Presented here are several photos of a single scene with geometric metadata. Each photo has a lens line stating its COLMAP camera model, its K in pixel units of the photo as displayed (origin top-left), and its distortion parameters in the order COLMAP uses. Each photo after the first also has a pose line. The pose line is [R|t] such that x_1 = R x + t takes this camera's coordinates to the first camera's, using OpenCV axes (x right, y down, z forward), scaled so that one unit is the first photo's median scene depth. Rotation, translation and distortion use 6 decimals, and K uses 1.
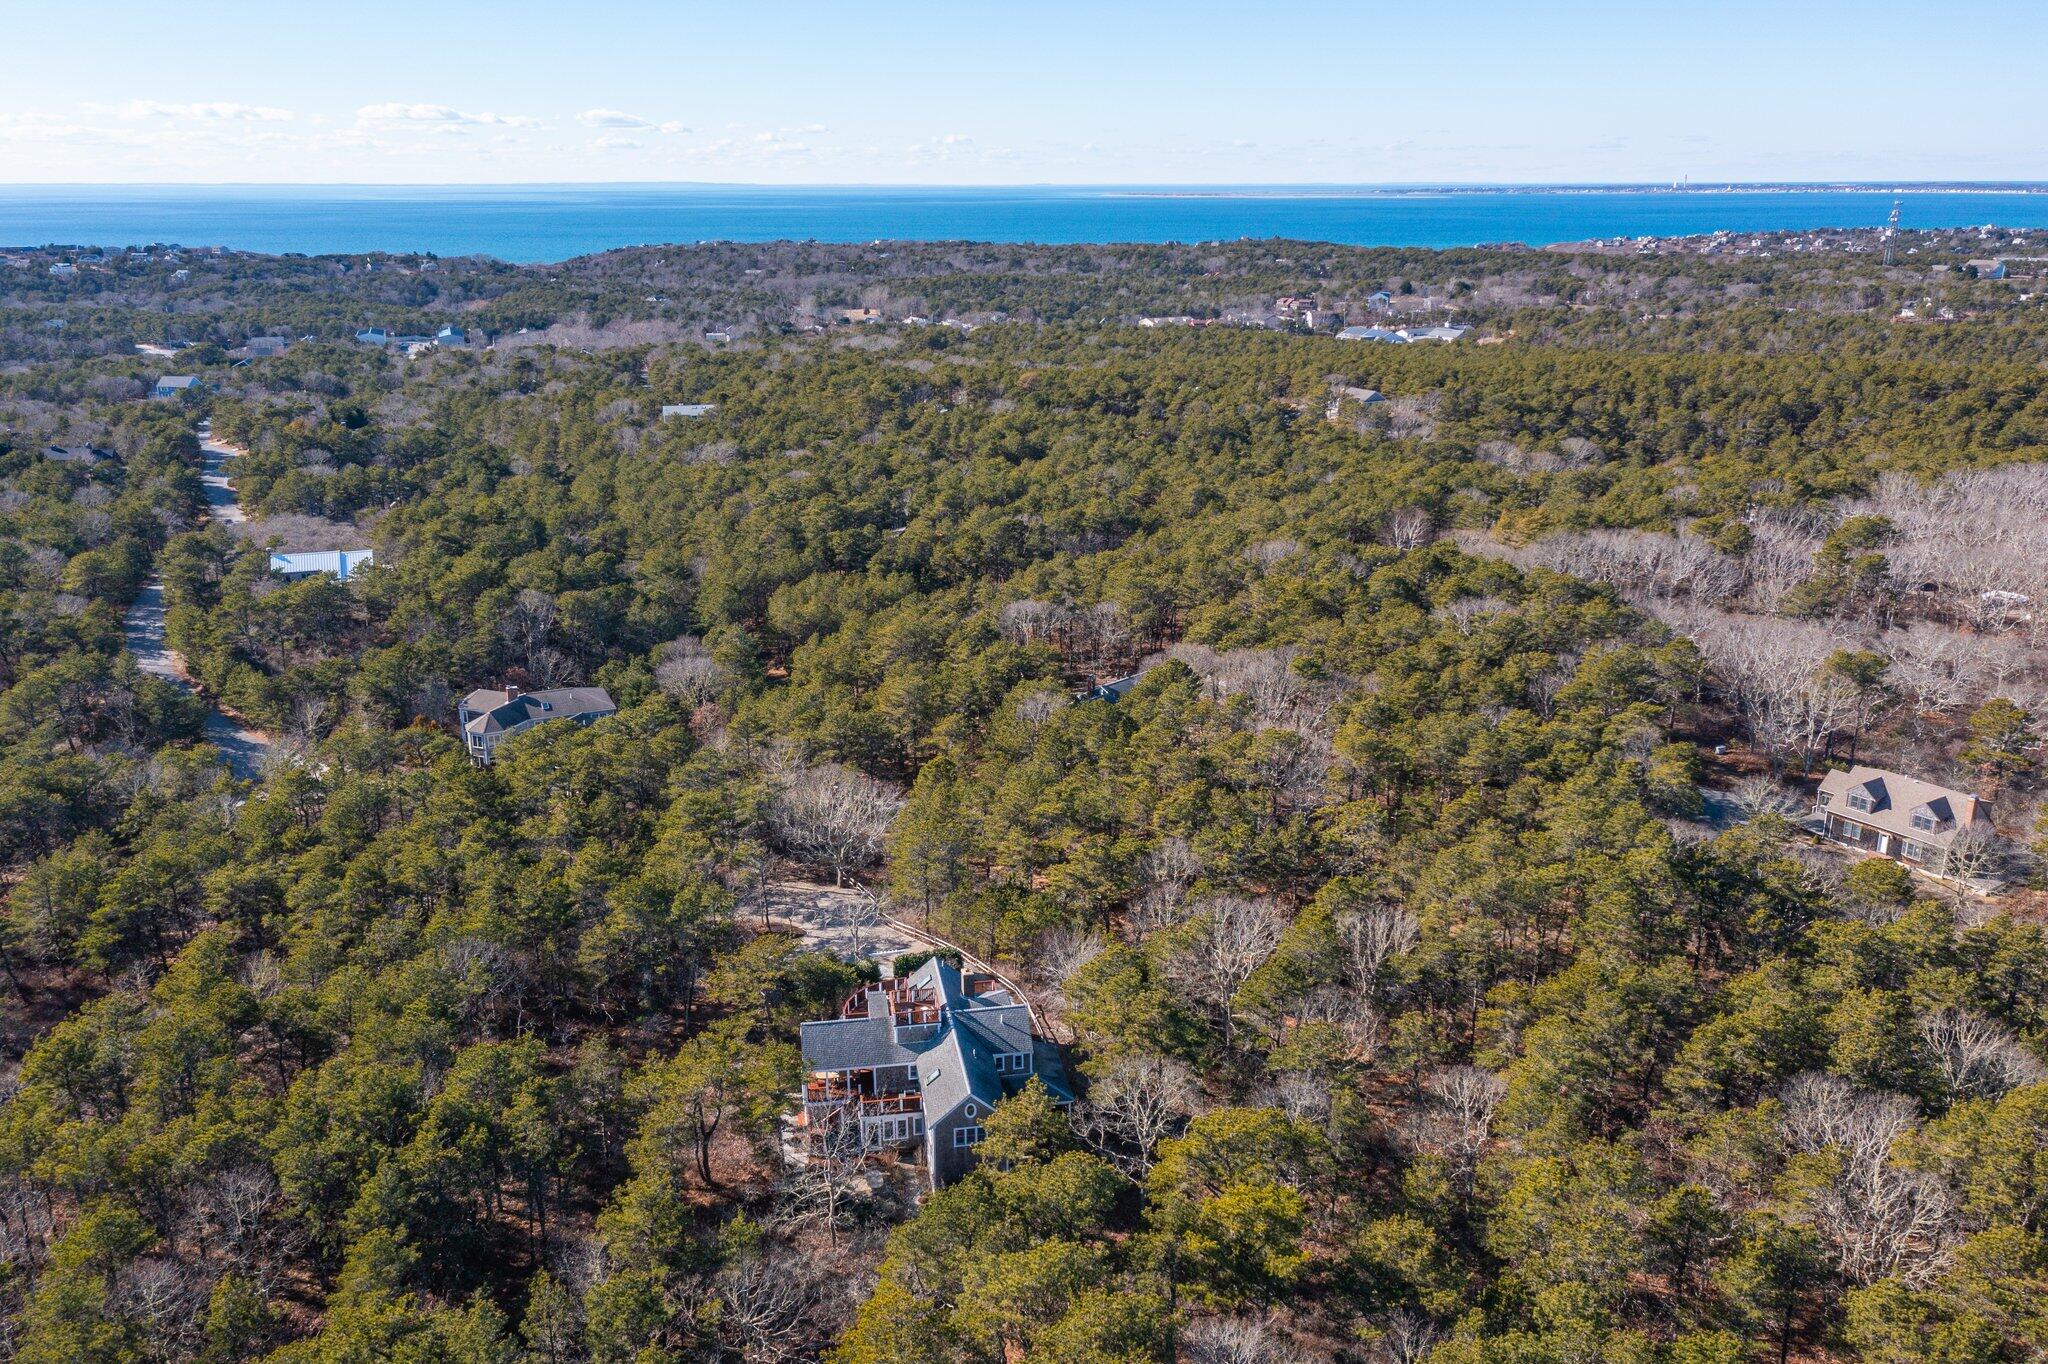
lens RADIAL K [[1609.6, 0, 1024.0], [0, 1609.6, 682.0], [0, 0, 1]] dist [-0.000032, 0.012056]
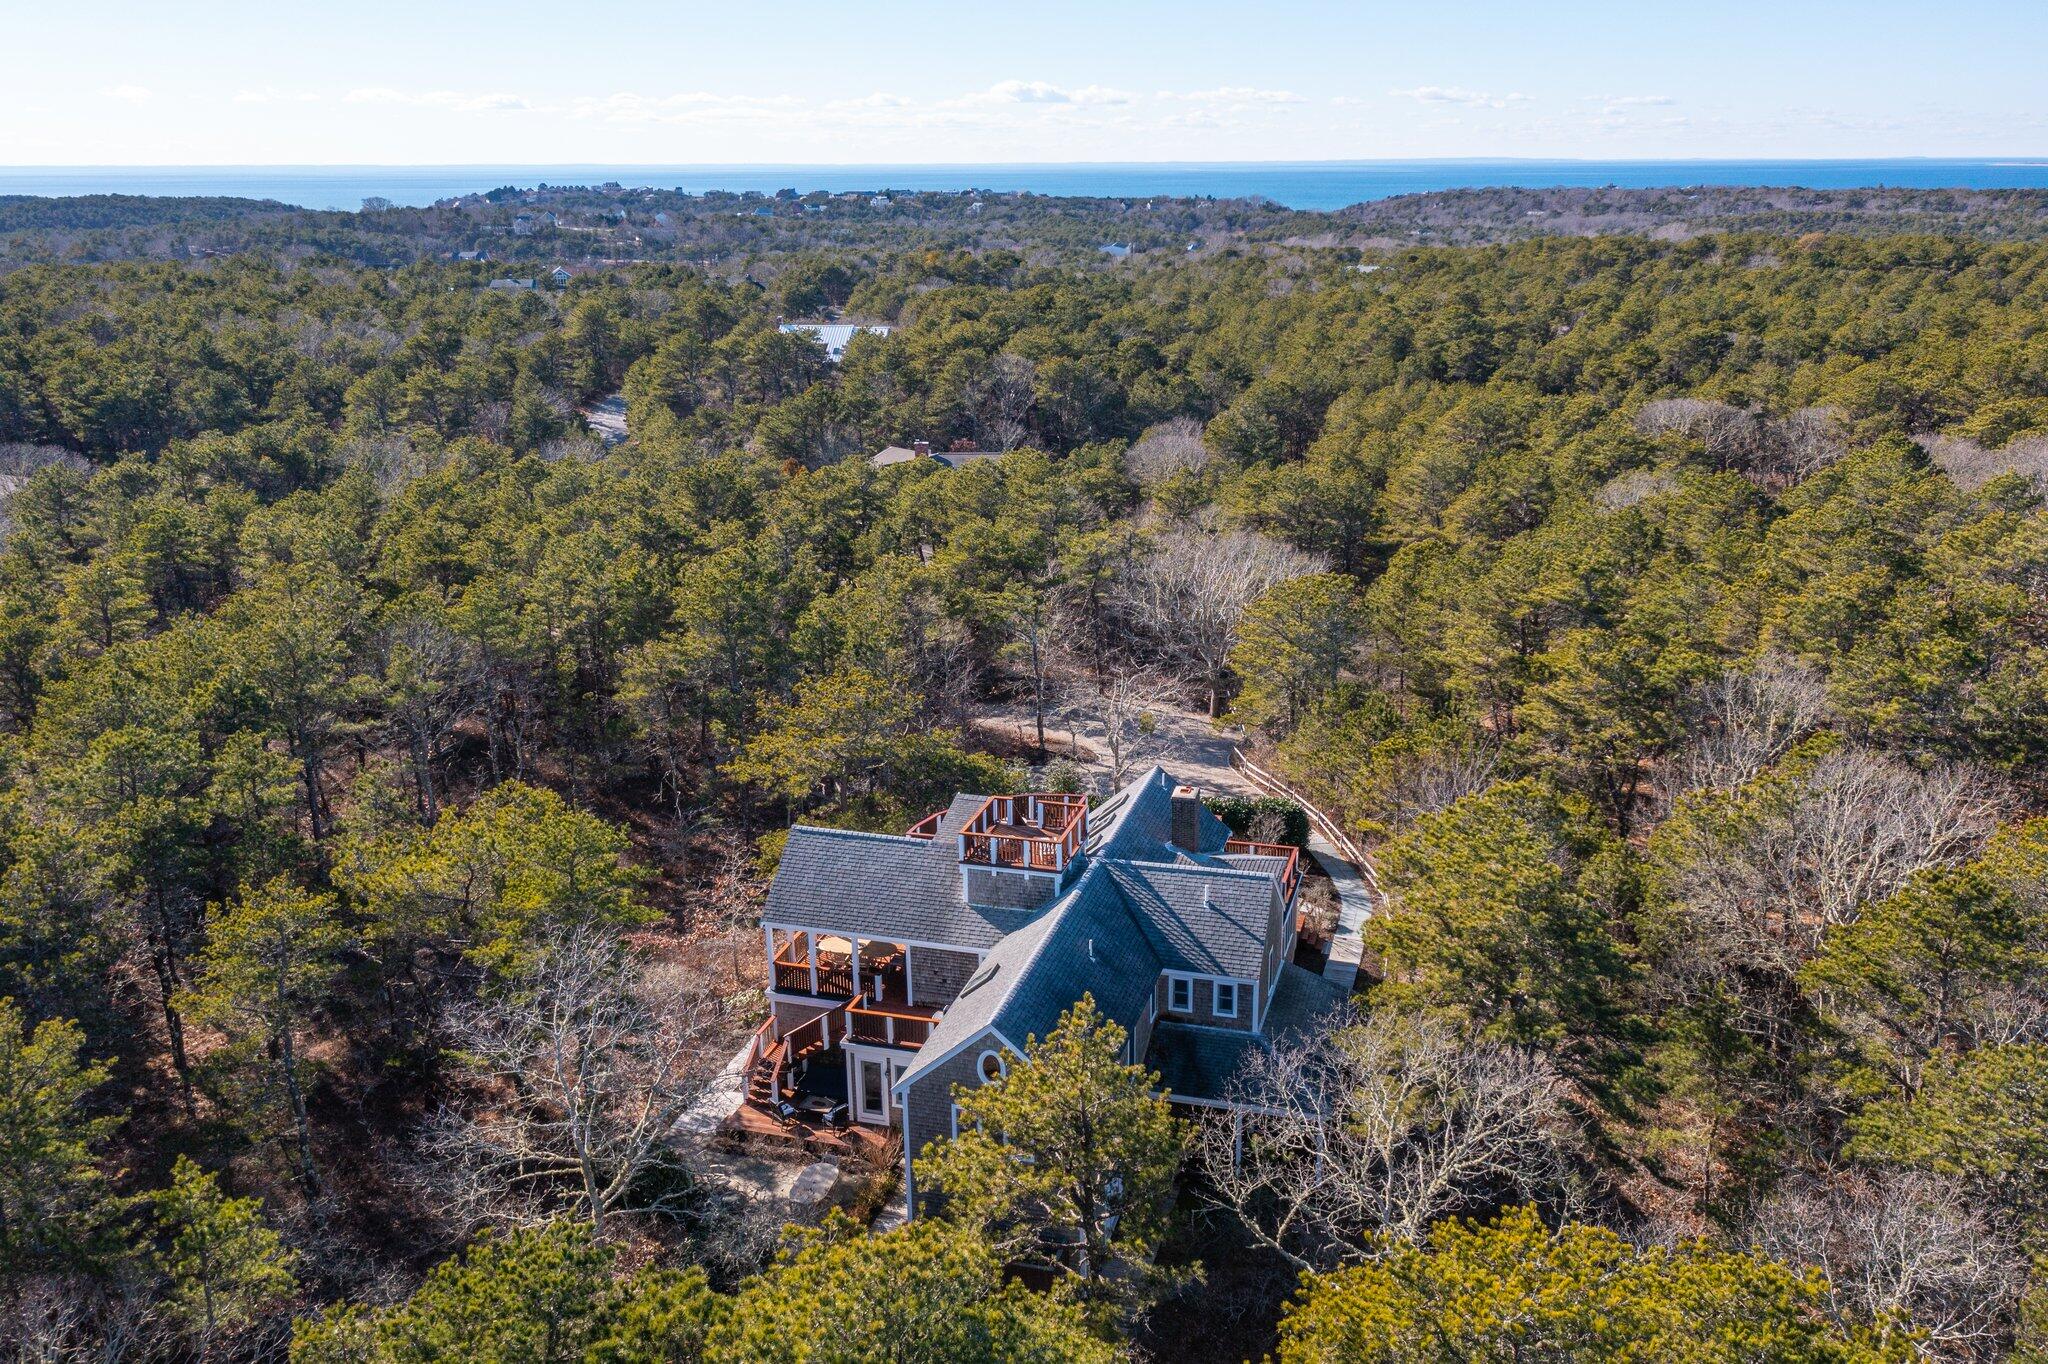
lens RADIAL K [[1662.2, 0, 1023.8], [0, 1662.2, 720.8], [0, 0, 1]] dist [0.000800, 0.005384]
pose [[0.899643, 0.131932, -0.416217, 0.095044], [-0.114175, 0.991172, 0.067393, 0.105864], [0.421434, -0.013108, 0.906764, 0.439969]]
